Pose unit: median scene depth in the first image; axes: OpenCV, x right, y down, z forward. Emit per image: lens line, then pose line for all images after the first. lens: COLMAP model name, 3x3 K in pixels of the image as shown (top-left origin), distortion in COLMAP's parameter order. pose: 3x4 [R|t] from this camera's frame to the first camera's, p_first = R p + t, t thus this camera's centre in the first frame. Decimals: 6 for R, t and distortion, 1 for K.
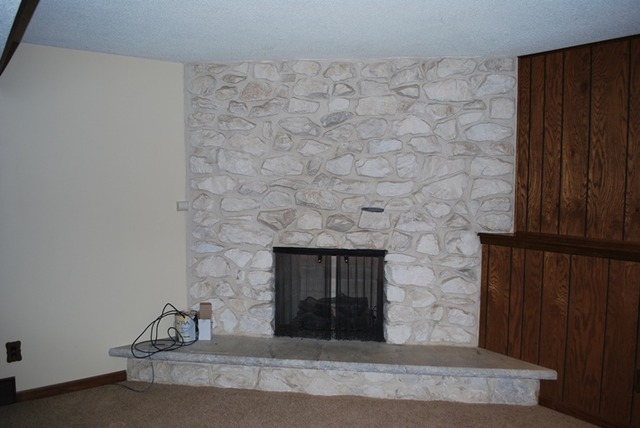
lens RADIAL K [[500.4, 0, 320.0], [0, 500.4, 214.0], [0, 0, 1]] dist [-0.080749, 0.006718]
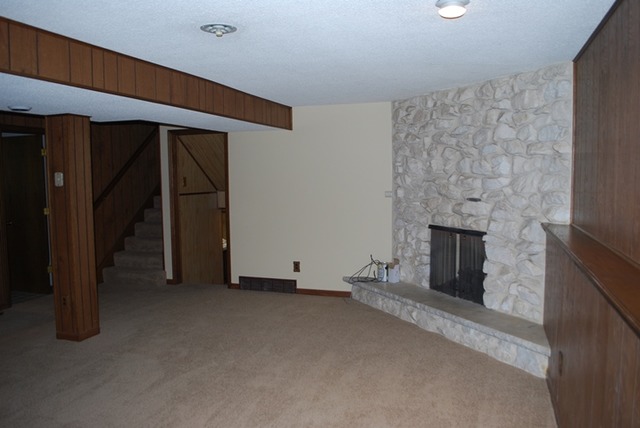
lens RADIAL K [[500.4, 0, 320.0], [0, 500.4, 214.0], [0, 0, 1]] dist [-0.080749, 0.006718]
pose [[0.557460, 0.048820, -0.828767, 0.923555], [-0.048254, 0.998487, 0.026361, 0.013341], [0.828800, 0.025296, 0.558973, -0.046554]]
